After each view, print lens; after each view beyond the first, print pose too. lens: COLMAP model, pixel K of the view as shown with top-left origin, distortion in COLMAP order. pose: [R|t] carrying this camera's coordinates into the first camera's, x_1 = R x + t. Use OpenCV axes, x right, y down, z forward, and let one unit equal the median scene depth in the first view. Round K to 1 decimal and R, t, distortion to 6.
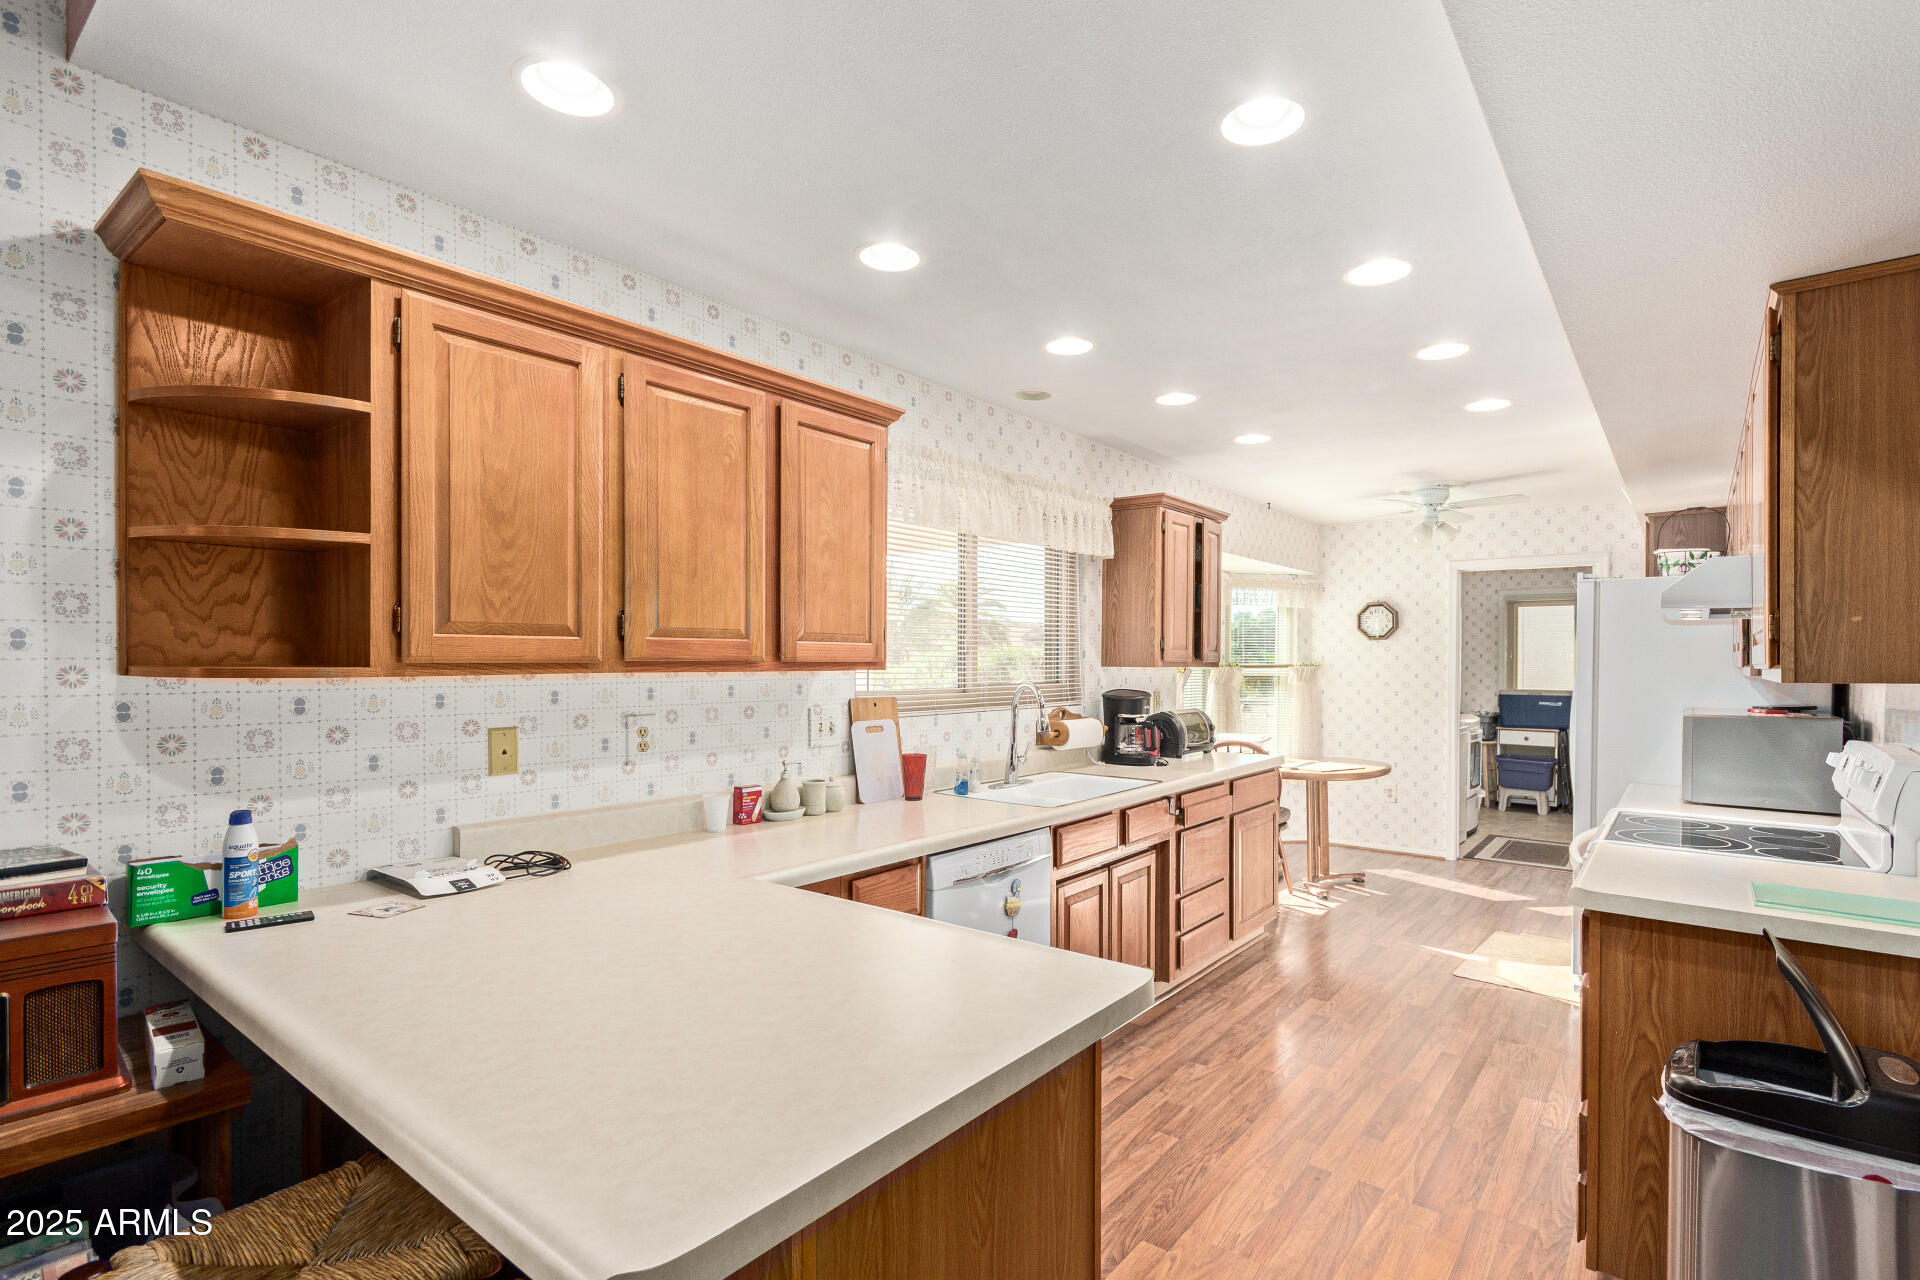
lens RADIAL K [[902.6, 0, 967.1], [0, 902.6, 651.8], [0, 0, 1]] dist [0.004401, 0.000565]
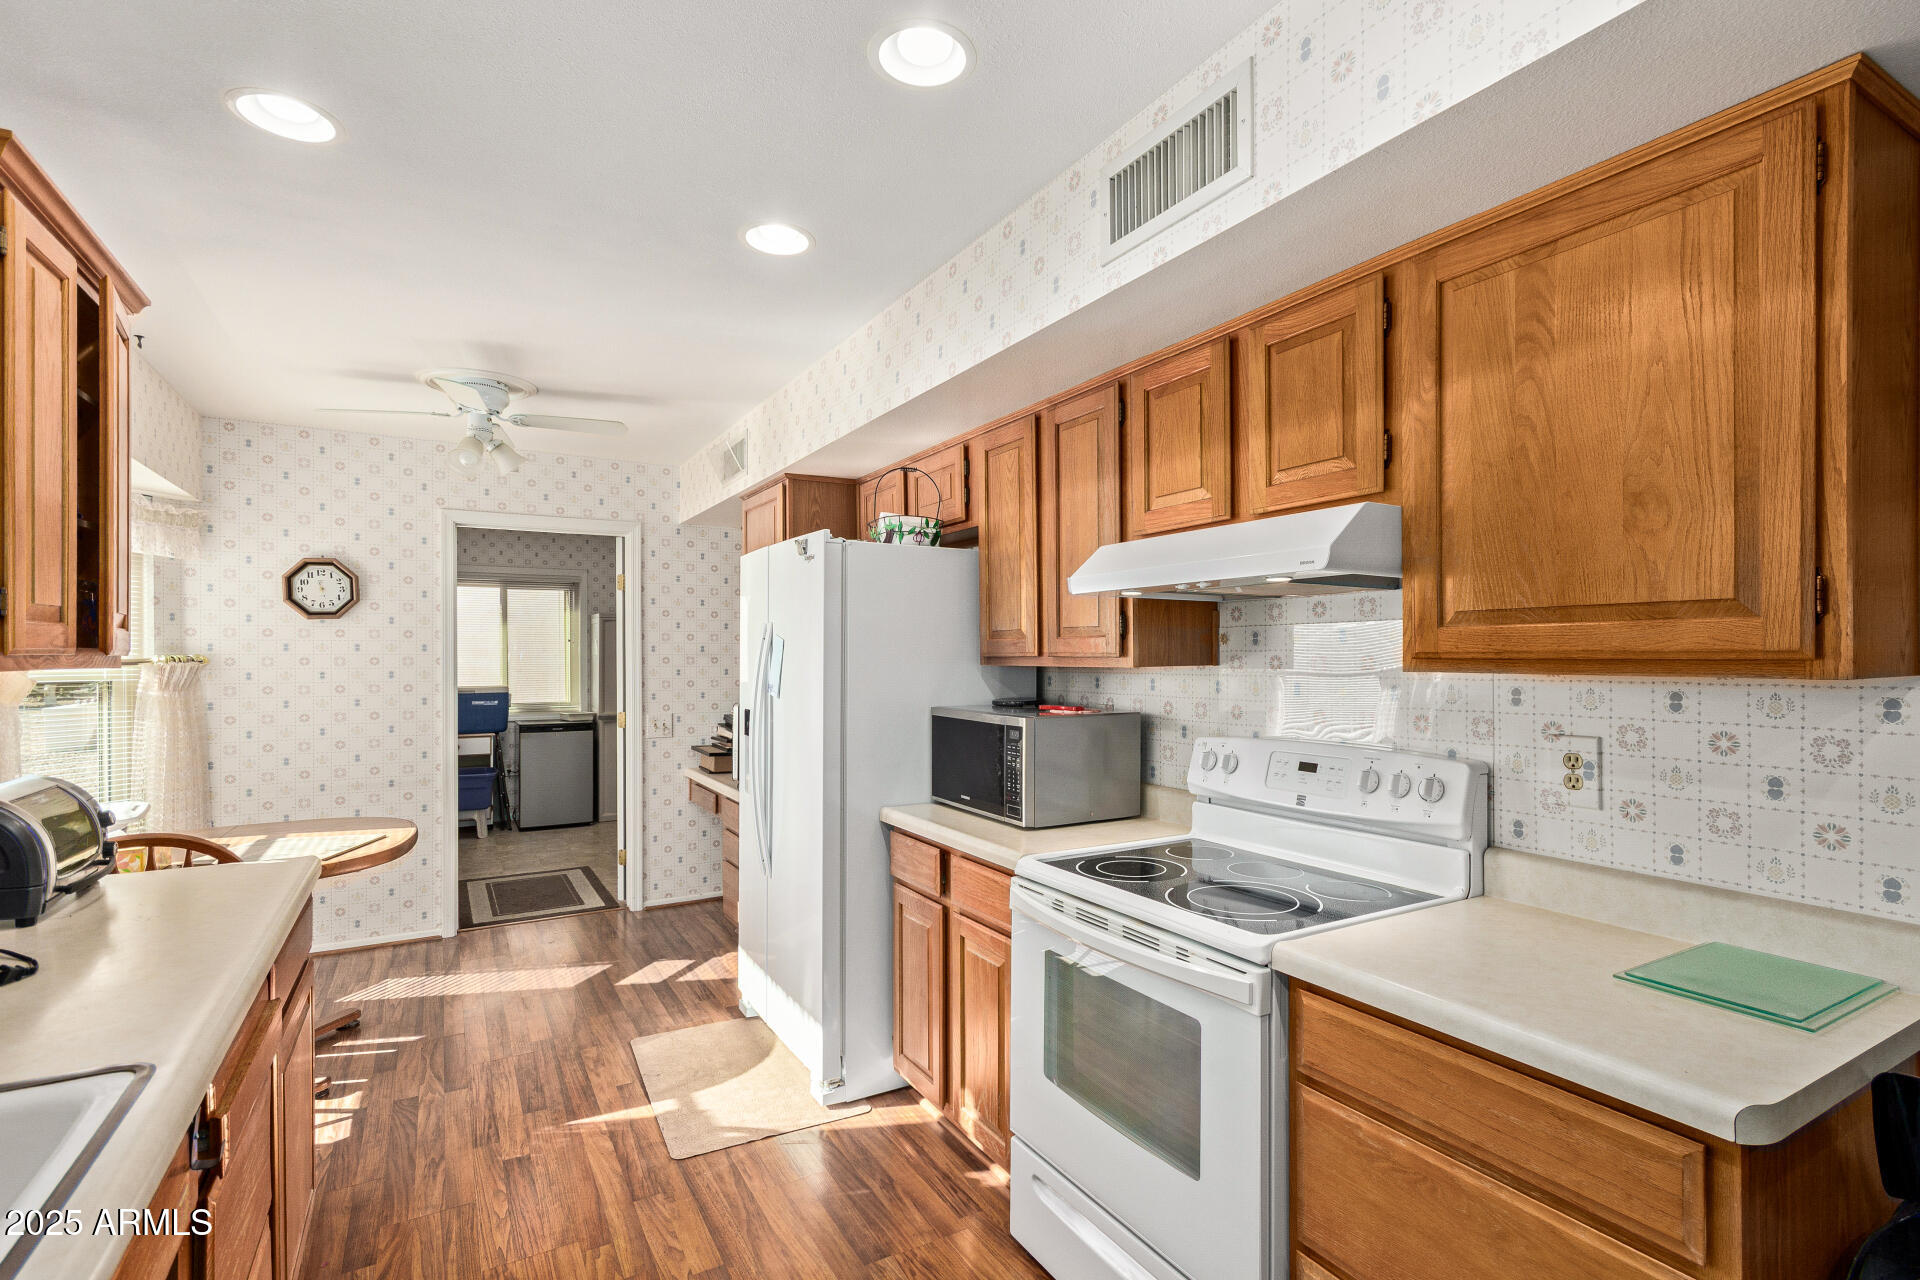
lens RADIAL K [[902.6, 0, 975.3], [0, 902.6, 663.5], [0, 0, 1]] dist [0.004401, 0.000565]
pose [[0.347054, -0.014379, 0.937735, 0.034516], [-0.006202, 0.999825, 0.017627, 0.006337], [-0.937825, -0.011934, 0.346904, 0.570941]]
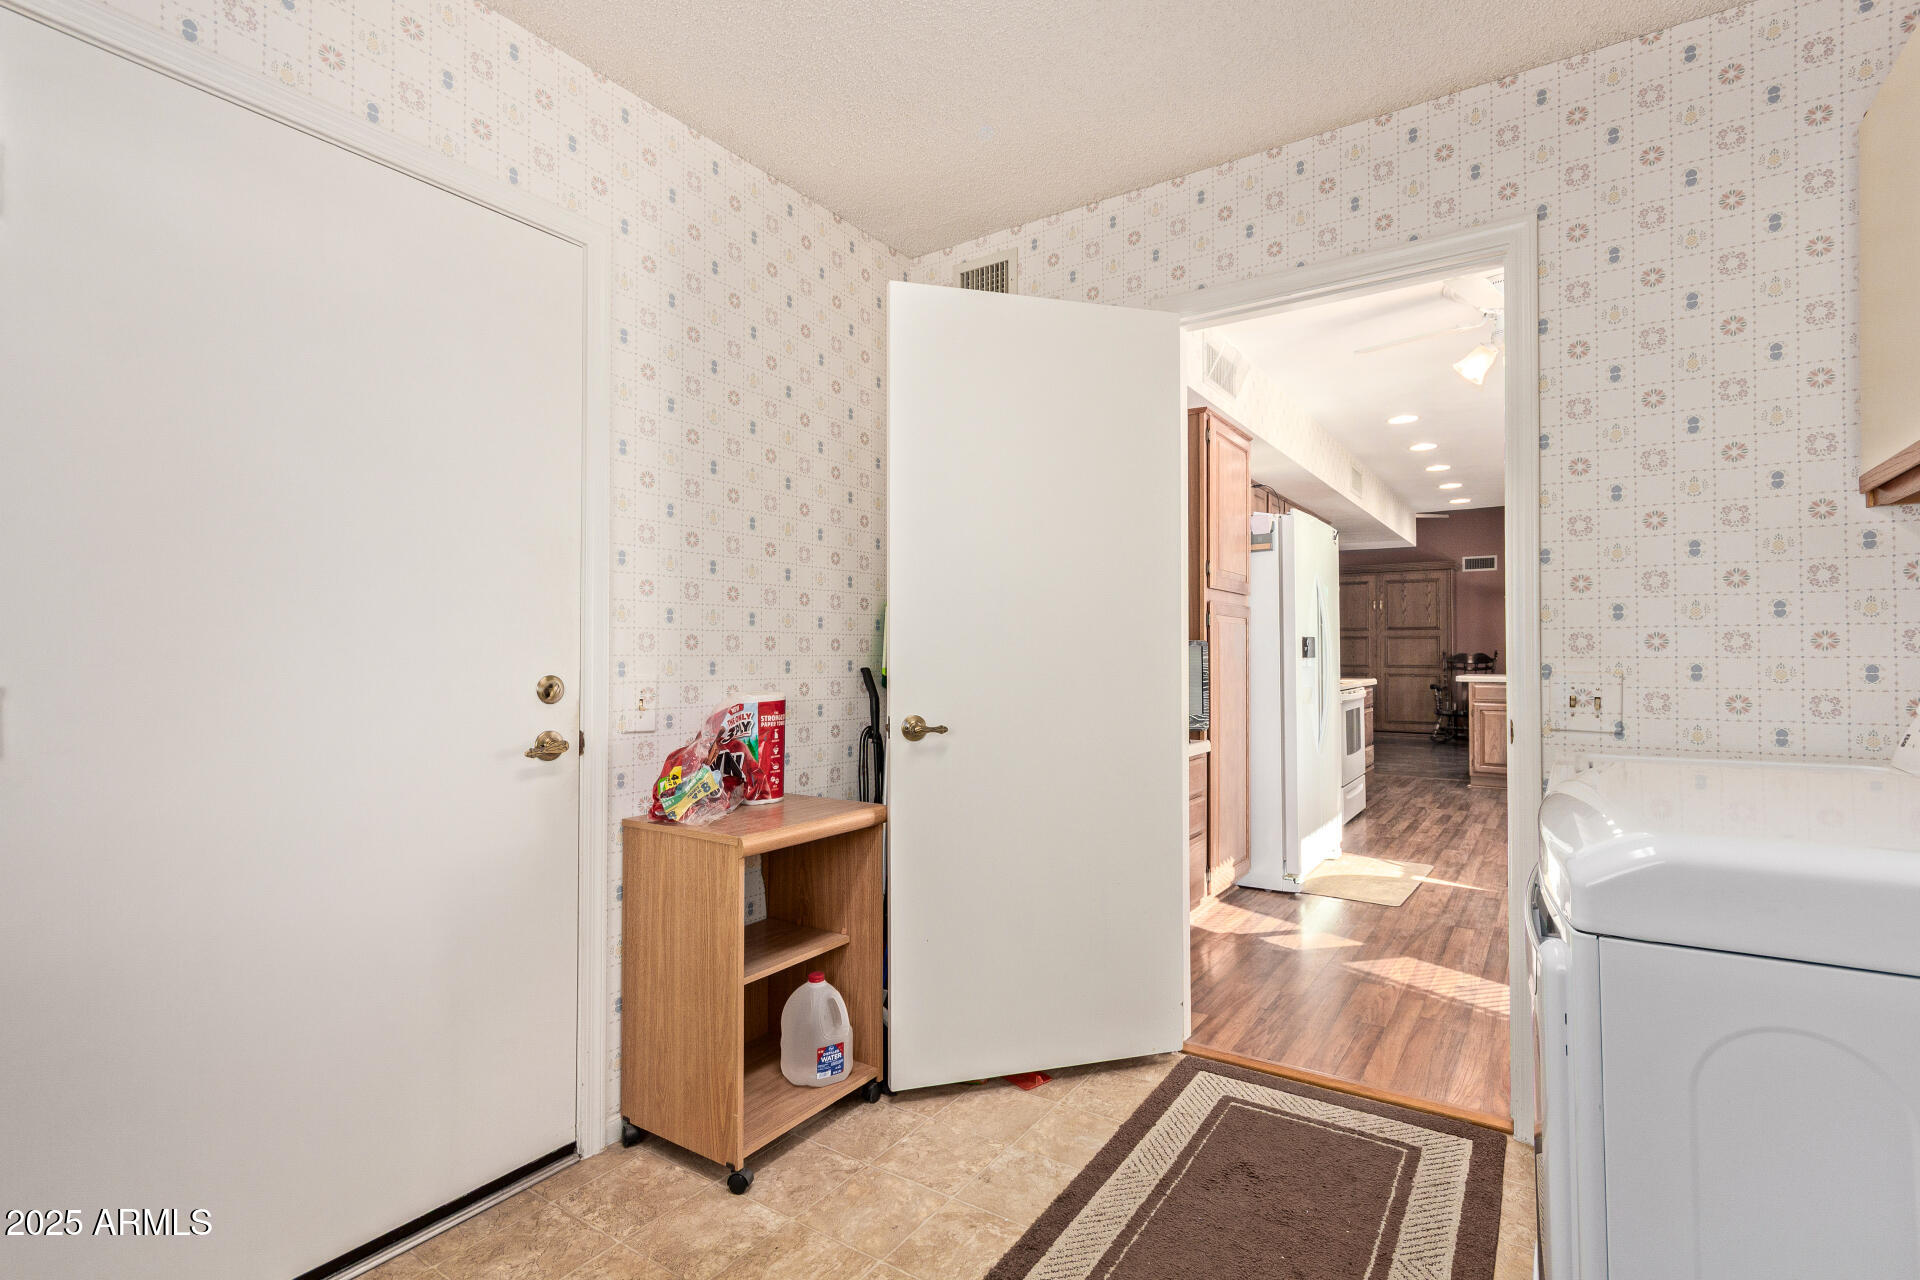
lens RADIAL K [[902.6, 0, 975.9], [0, 902.6, 641.9], [0, 0, 1]] dist [0.004401, 0.000565]
pose [[-0.995291, 0.011688, -0.096222, 1.159323], [0.014413, 0.999513, -0.027670, 0.089228], [0.095851, -0.028927, -0.994975, 1.987544]]
